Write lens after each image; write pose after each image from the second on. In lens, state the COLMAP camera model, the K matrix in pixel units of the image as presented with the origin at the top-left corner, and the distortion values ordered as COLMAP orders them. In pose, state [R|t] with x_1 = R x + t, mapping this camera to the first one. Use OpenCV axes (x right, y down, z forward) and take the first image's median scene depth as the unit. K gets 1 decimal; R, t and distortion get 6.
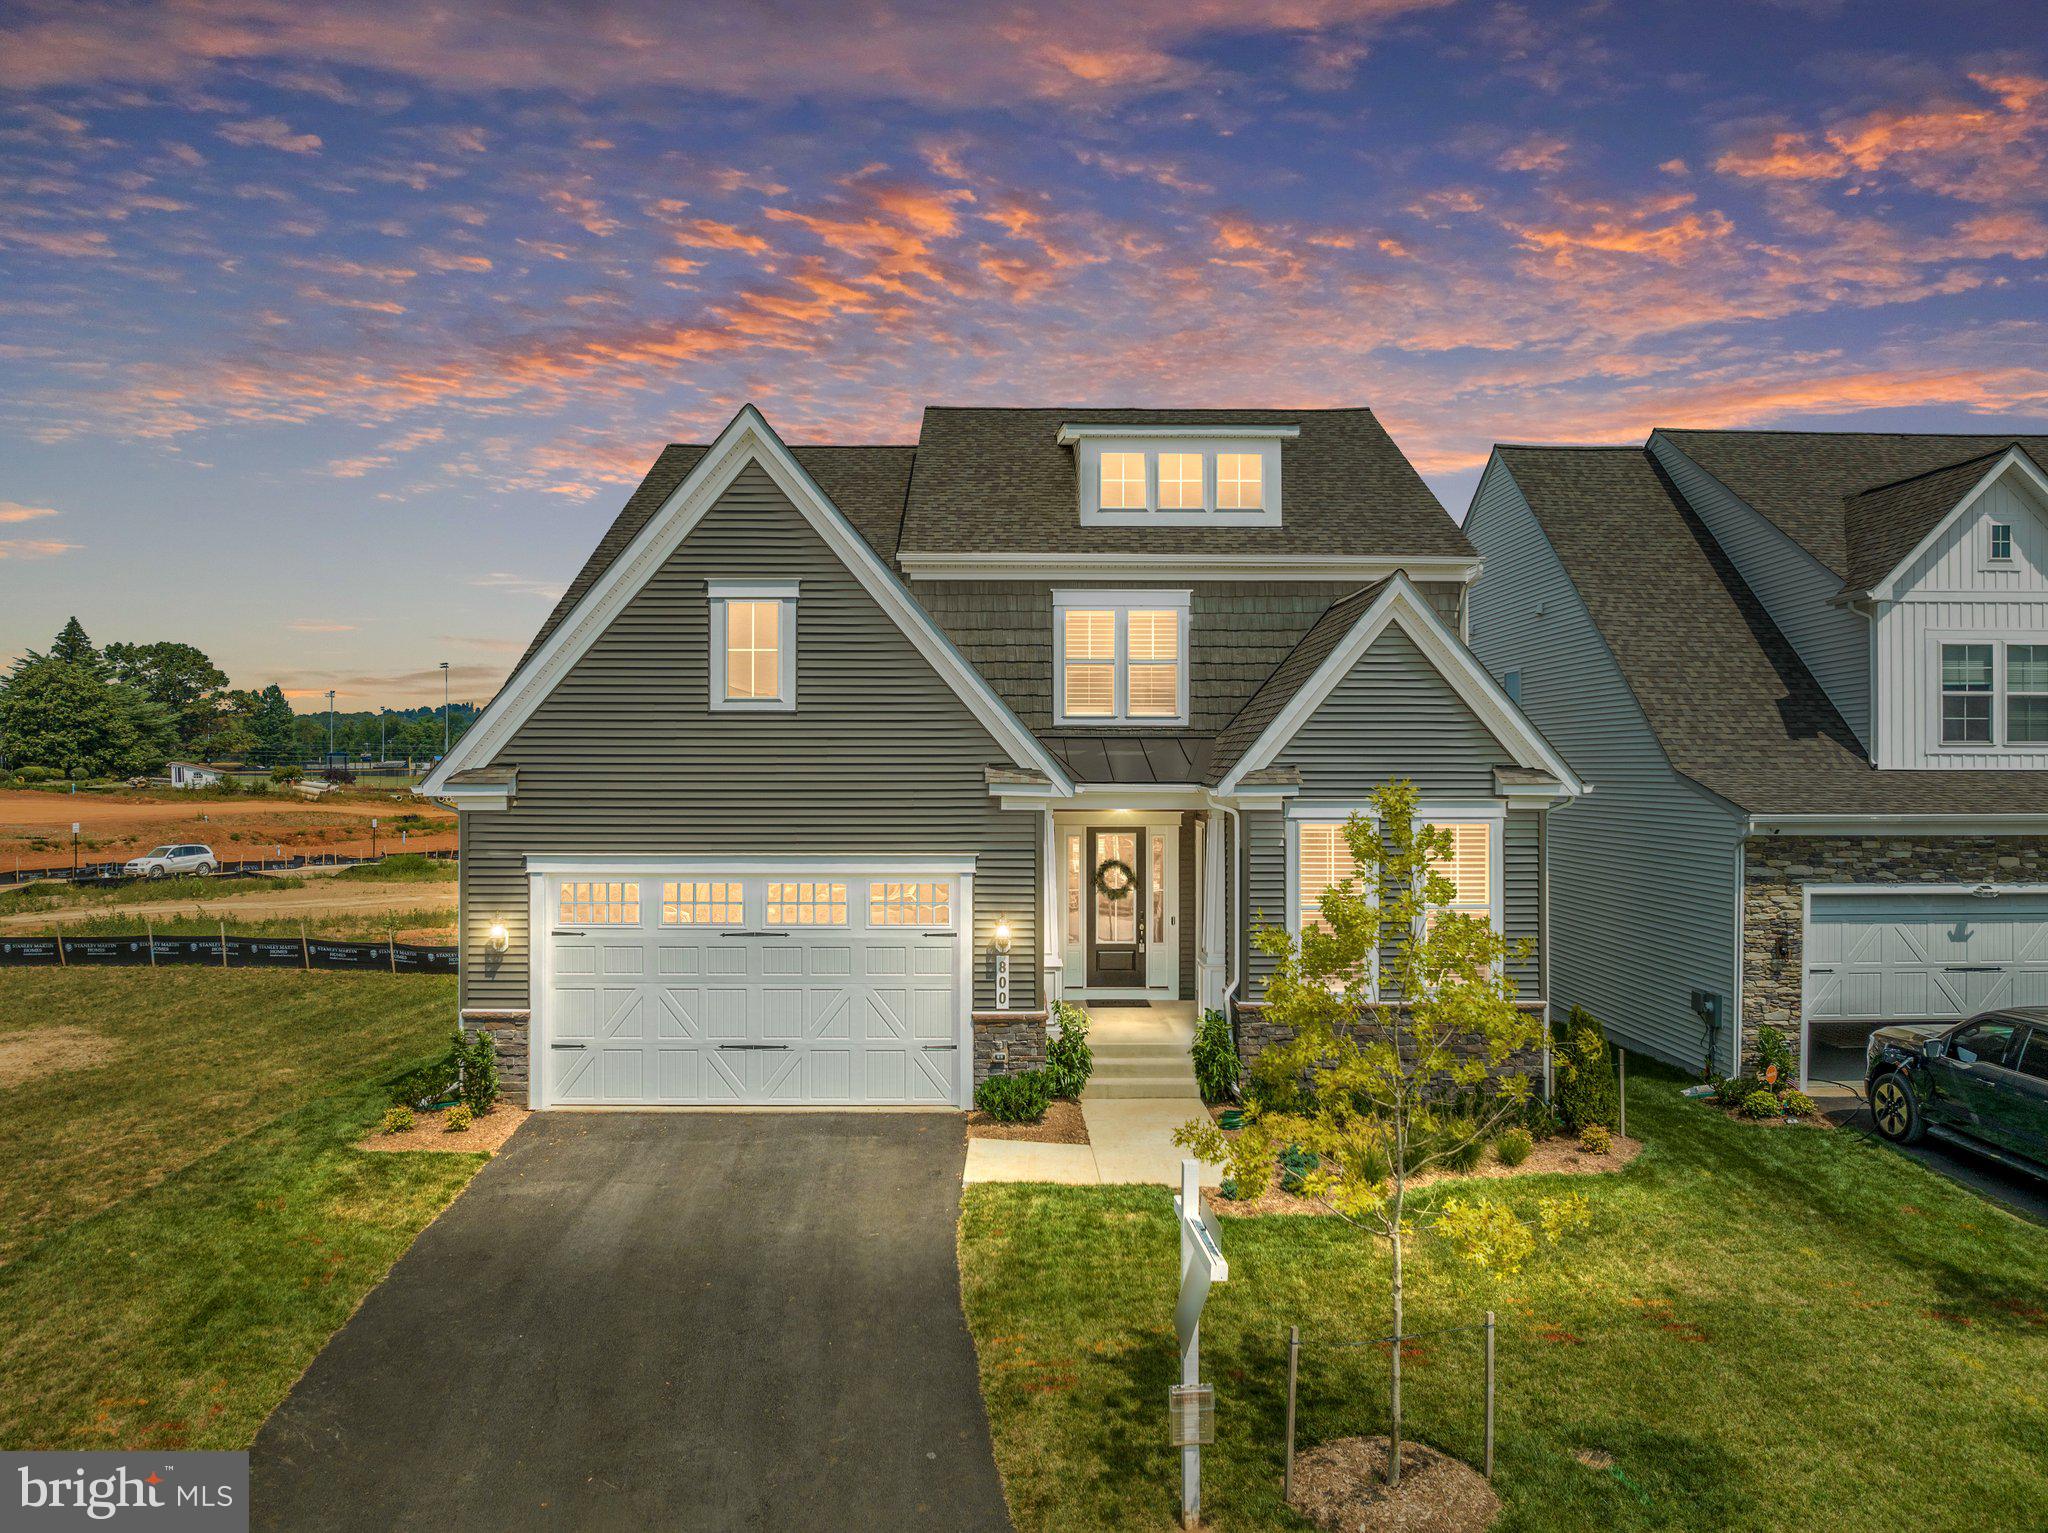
lens RADIAL K [[1433.6, 0, 1032.5], [0, 1433.6, 767.8], [0, 0, 1]] dist [-0.036327, 0.002540]
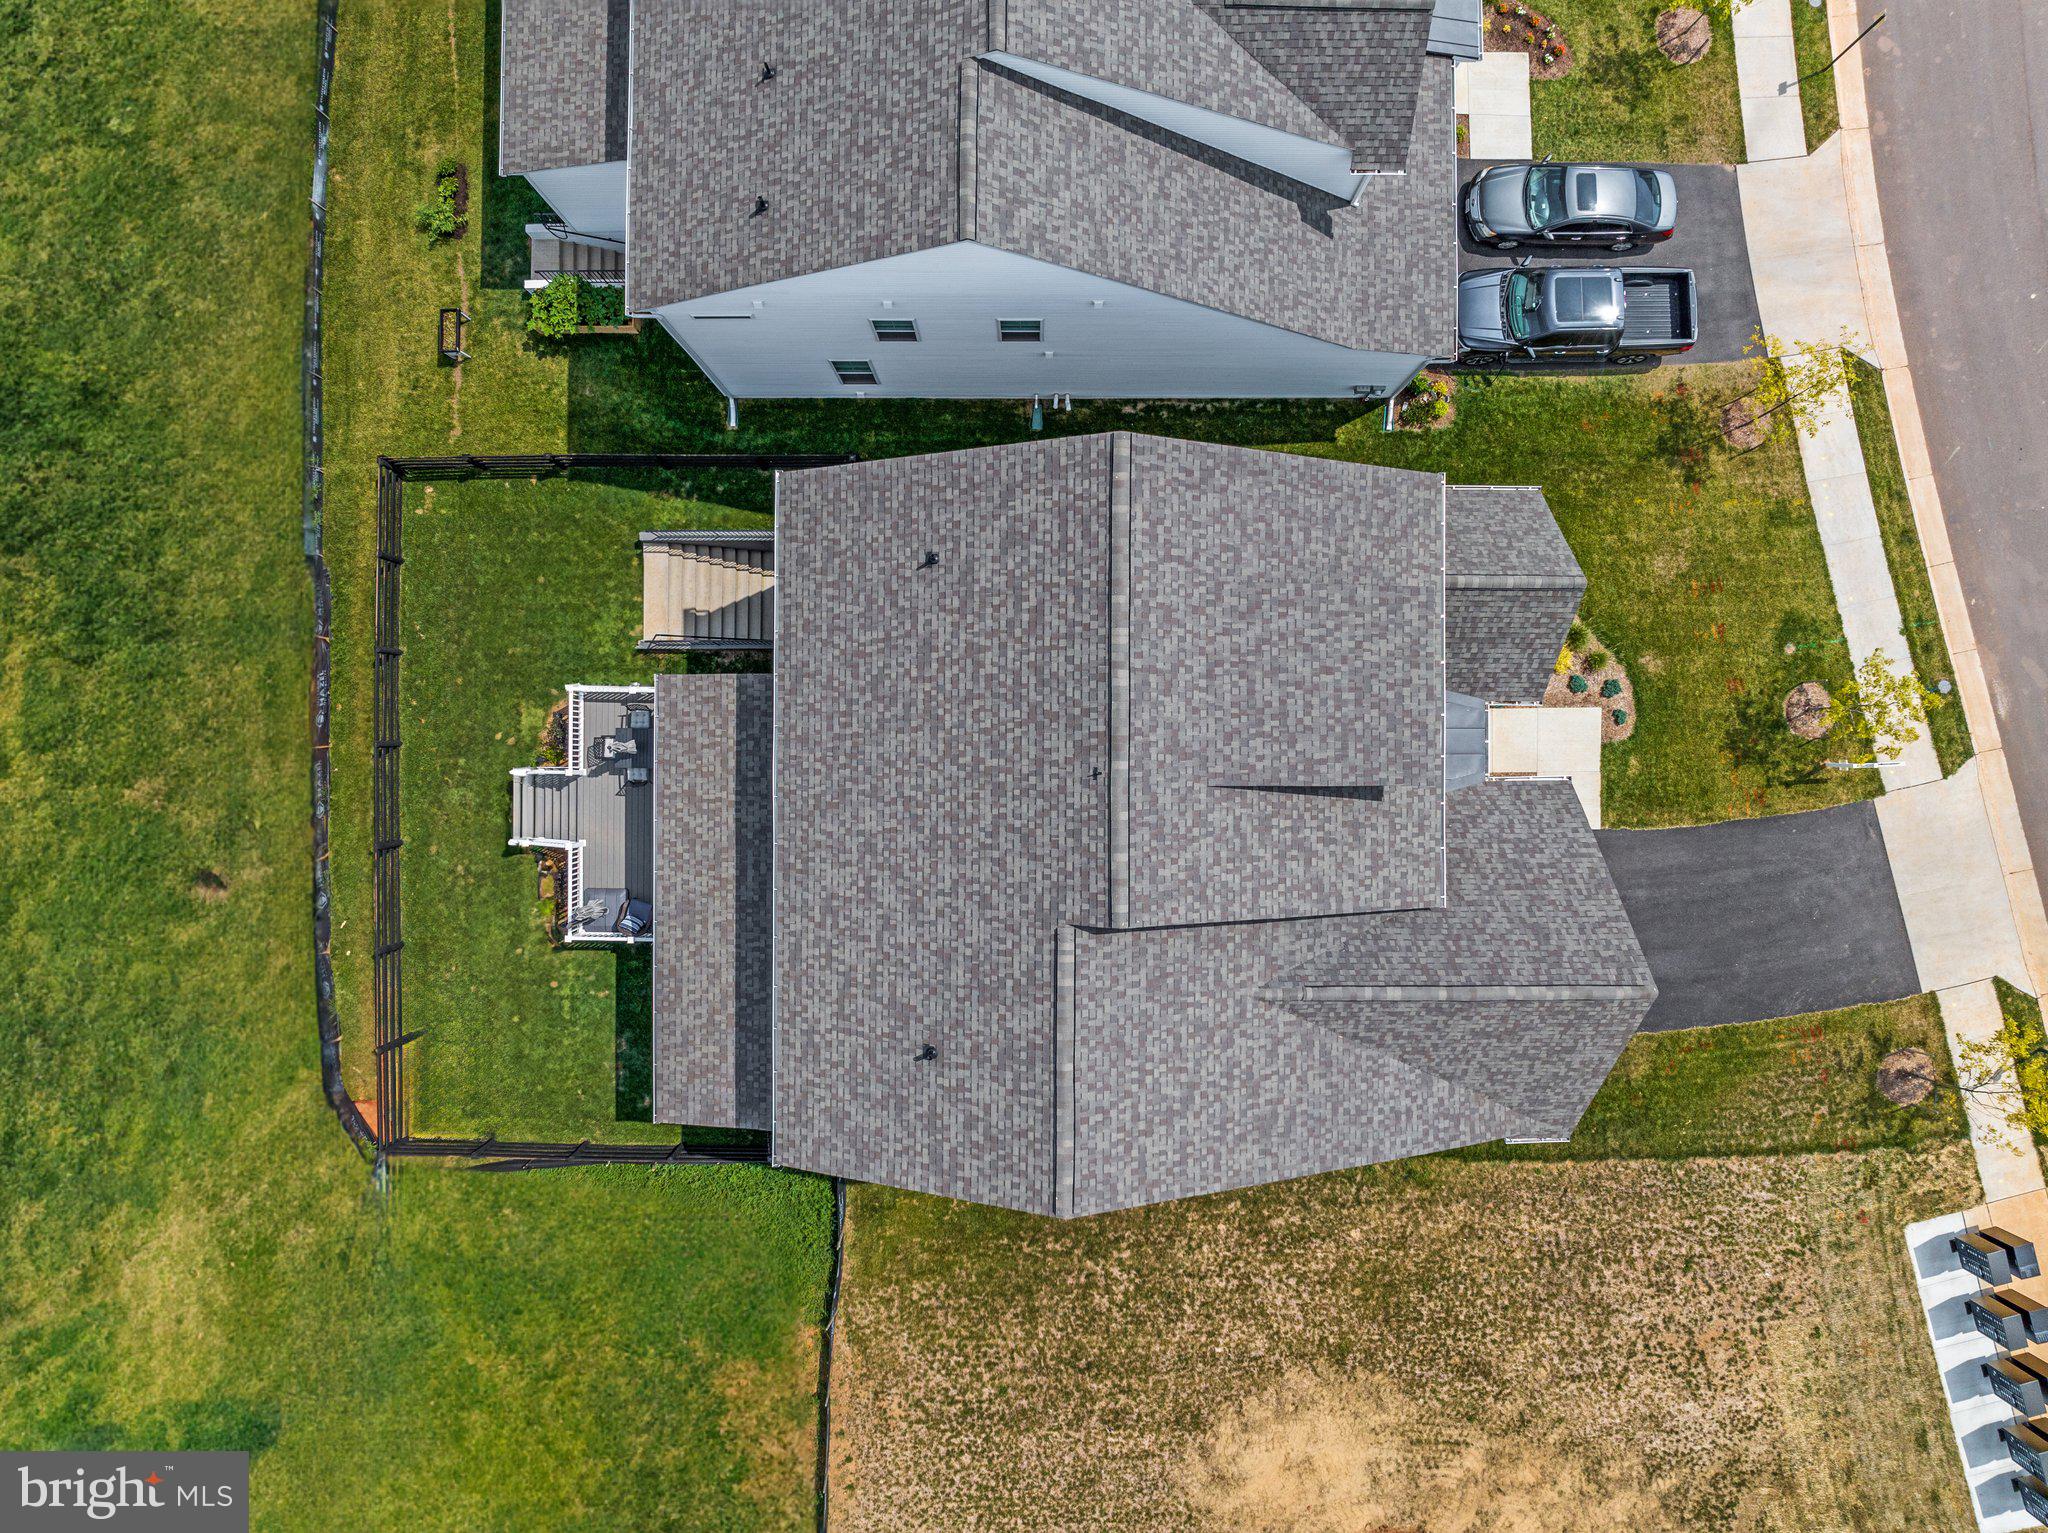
lens RADIAL K [[1433.6, 0, 1032.5], [0, 1433.6, 767.8], [0, 0, 1]] dist [-0.036327, 0.002540]
pose [[0.019907, -0.999752, 0.009936, 0.007539], [0.016284, 0.010261, 0.999815, -1.551820], [-0.999669, -0.019741, 0.016484, 1.401147]]
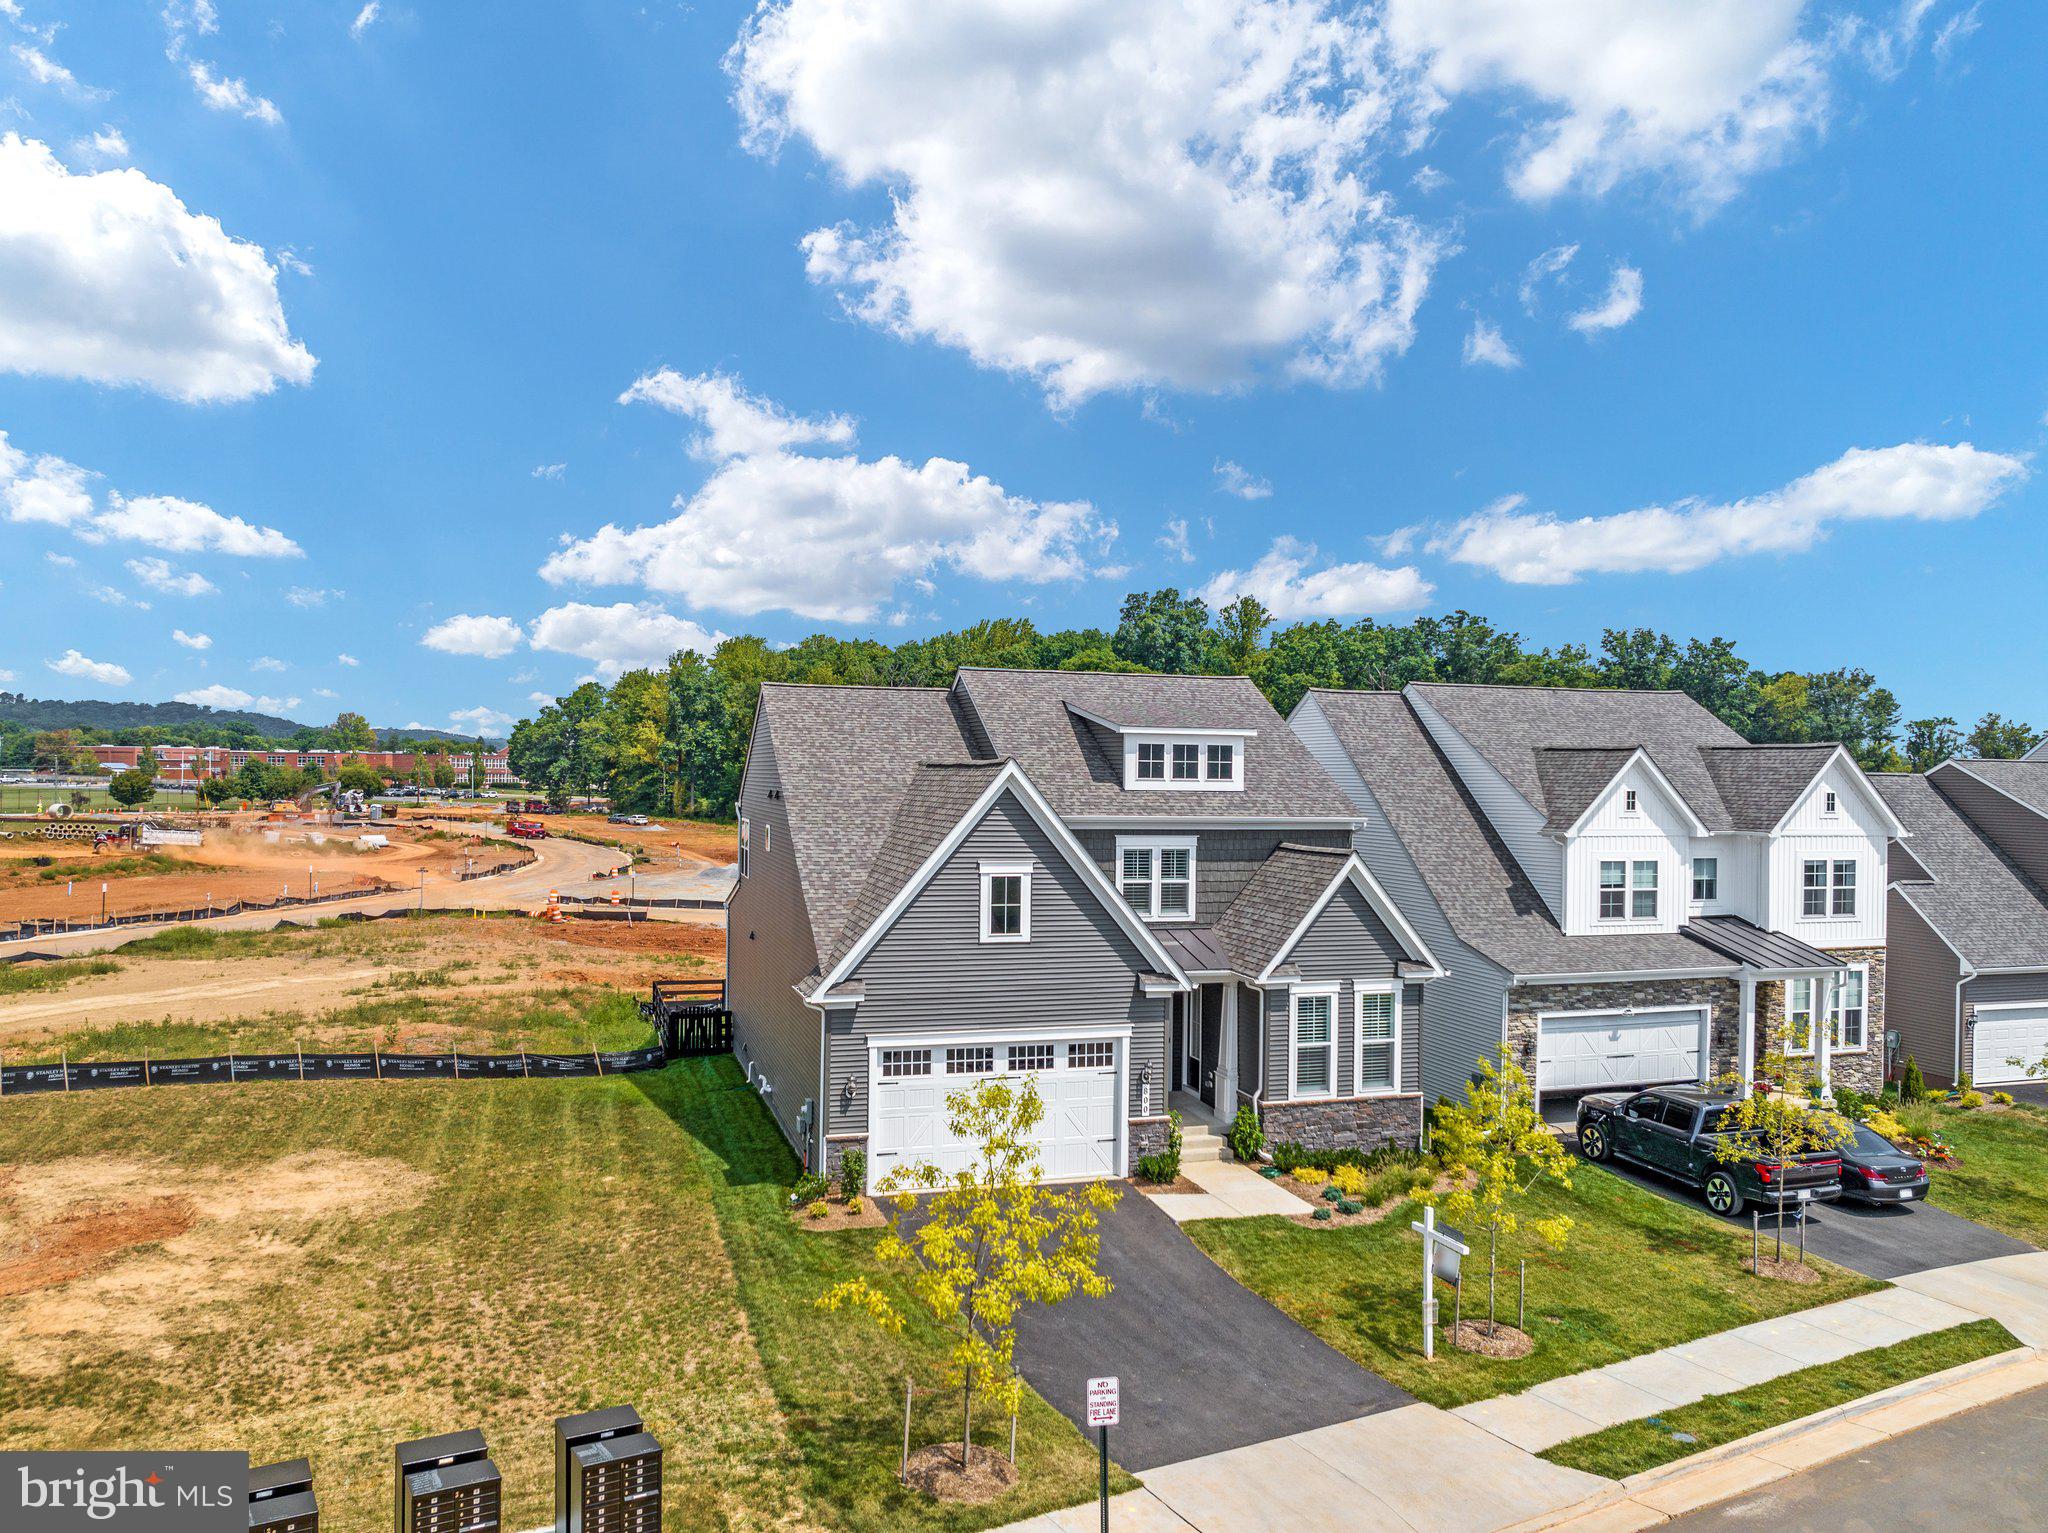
lens RADIAL K [[1433.6, 0, 1032.5], [0, 1433.6, 767.8], [0, 0, 1]] dist [-0.036327, 0.002540]
pose [[0.960358, 0.013655, 0.278436, -0.537853], [-0.011921, 0.999898, -0.007919, -0.195293], [-0.278515, 0.004285, 0.960422, -0.501301]]
